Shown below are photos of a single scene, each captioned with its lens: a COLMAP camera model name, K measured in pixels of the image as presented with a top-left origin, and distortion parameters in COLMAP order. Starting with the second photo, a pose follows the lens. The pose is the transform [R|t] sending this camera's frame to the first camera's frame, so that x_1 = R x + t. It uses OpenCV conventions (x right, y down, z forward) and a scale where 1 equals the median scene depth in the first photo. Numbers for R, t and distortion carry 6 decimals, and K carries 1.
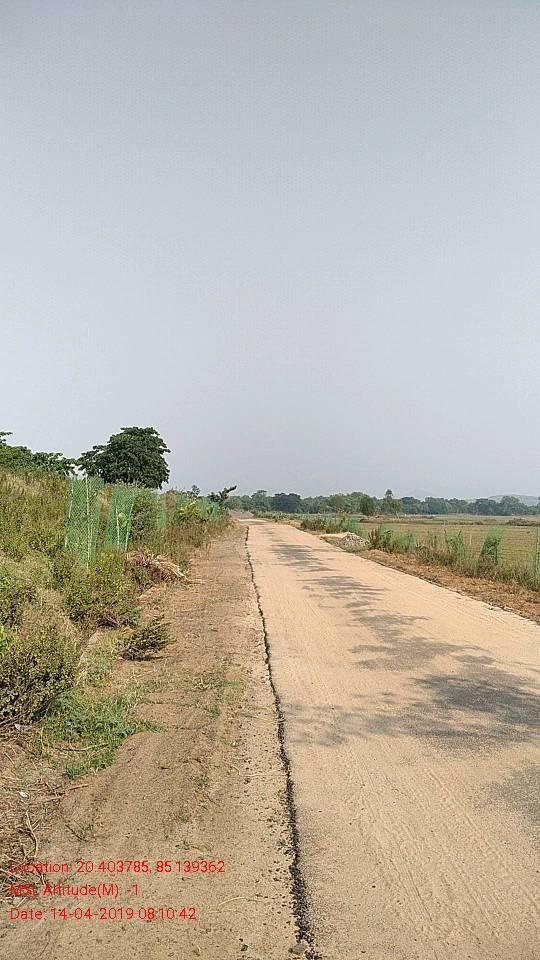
lens RADIAL K [[737.7, 0, 264.4], [0, 737.7, 482.2], [0, 0, 1]] dist [0.056976, -0.129405]
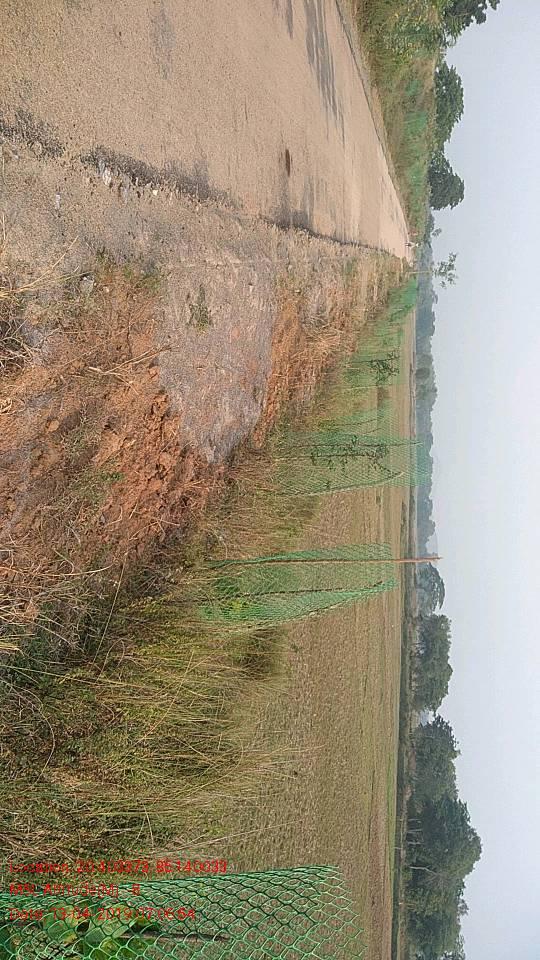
lens RADIAL K [[737.7, 0, 264.4], [0, 737.7, 482.2], [0, 0, 1]] dist [0.056976, -0.129405]
pose [[0.062570, 0.975485, 0.210982, 0.085182], [-0.969830, 0.009521, 0.243597, -0.026154], [0.235617, -0.219859, 0.946650, -0.744420]]
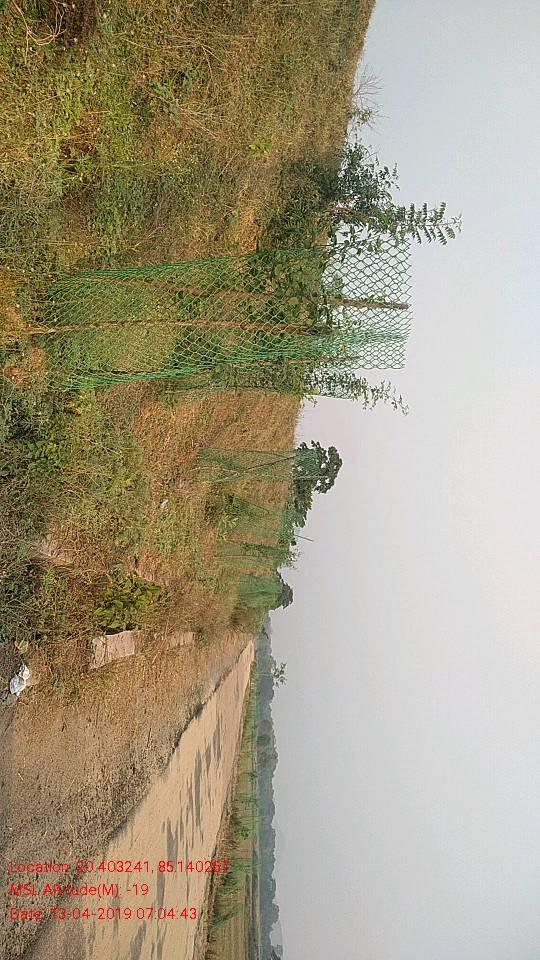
lens RADIAL K [[737.7, 0, 264.4], [0, 737.7, 482.2], [0, 0, 1]] dist [0.056976, -0.129405]
pose [[0.029544, 0.968432, -0.247522, 0.044322], [-0.999108, 0.036083, 0.021922, -0.035441], [0.030161, 0.246654, 0.968634, -1.020041]]
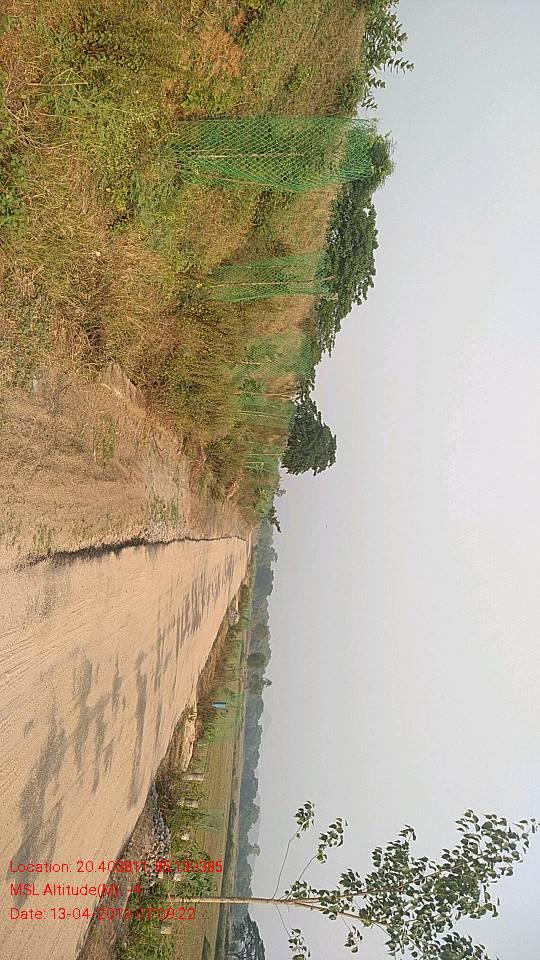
lens RADIAL K [[737.7, 0, 264.4], [0, 737.7, 482.2], [0, 0, 1]] dist [0.056976, -0.129405]
pose [[-0.051428, 0.993146, -0.104954, 0.004375], [-0.998255, -0.048067, 0.034309, -0.003205], [0.029029, 0.106535, 0.993885, -0.103958]]
